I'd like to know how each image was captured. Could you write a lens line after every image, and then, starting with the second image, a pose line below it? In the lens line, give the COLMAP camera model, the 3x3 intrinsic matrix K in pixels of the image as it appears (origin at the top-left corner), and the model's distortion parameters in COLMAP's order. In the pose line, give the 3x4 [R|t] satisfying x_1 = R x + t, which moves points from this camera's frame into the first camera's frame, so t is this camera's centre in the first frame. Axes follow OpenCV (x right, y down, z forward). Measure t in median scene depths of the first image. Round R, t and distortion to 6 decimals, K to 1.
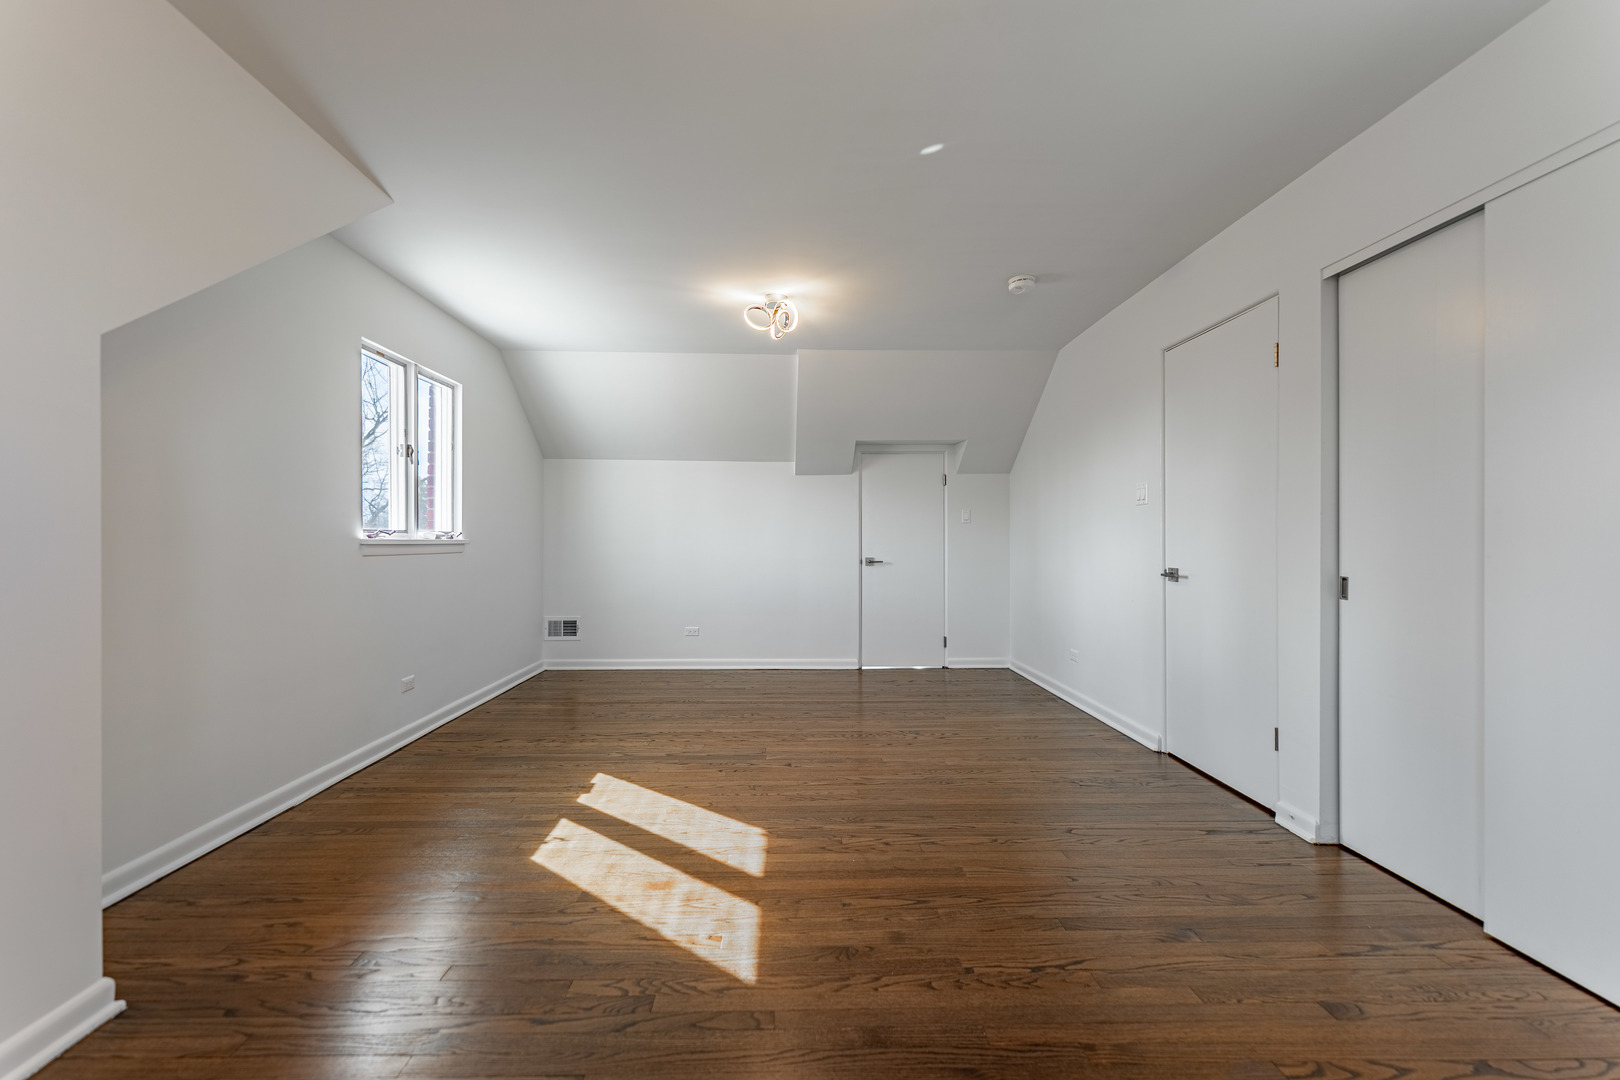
lens RADIAL K [[665.3, 0, 811.6], [0, 665.3, 540.7], [0, 0, 1]] dist [0.001120, 0.000554]
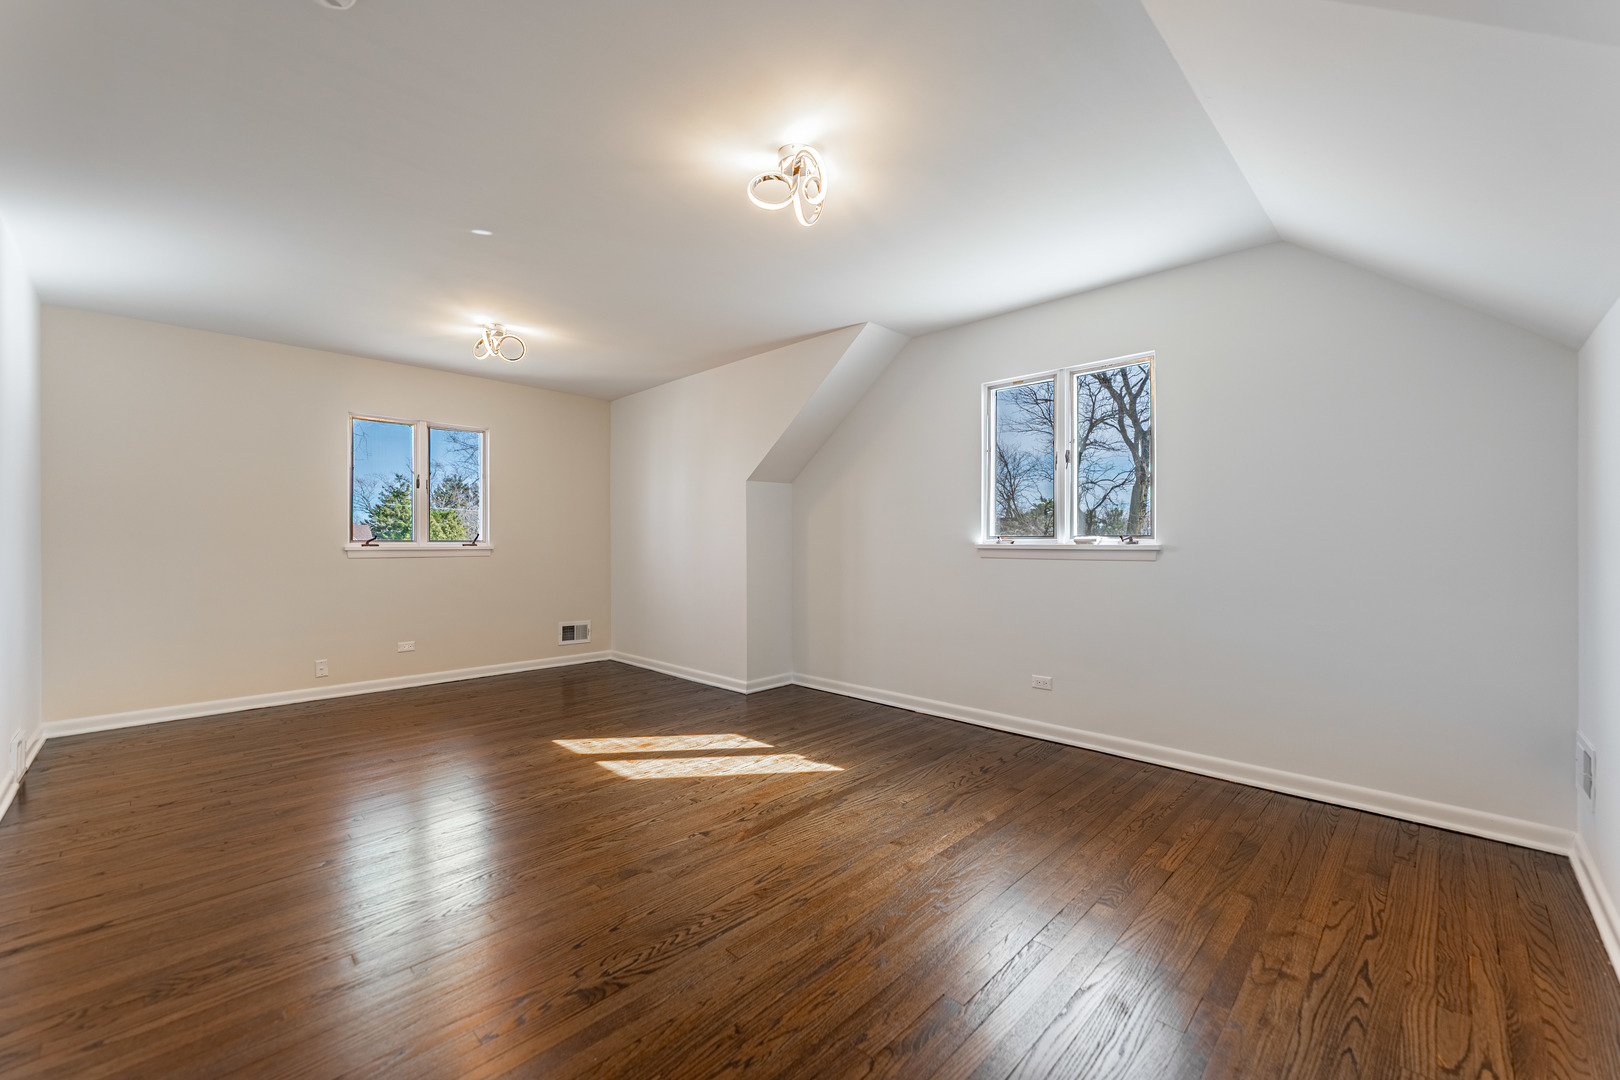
lens RADIAL K [[665.3, 0, 811.0], [0, 665.3, 534.4], [0, 0, 1]] dist [0.001120, 0.000554]
pose [[-0.740620, -0.010592, -0.671840, 0.507561], [-0.002144, 0.999908, -0.013402, -0.005371], [0.671920, -0.008485, -0.740575, 2.104890]]
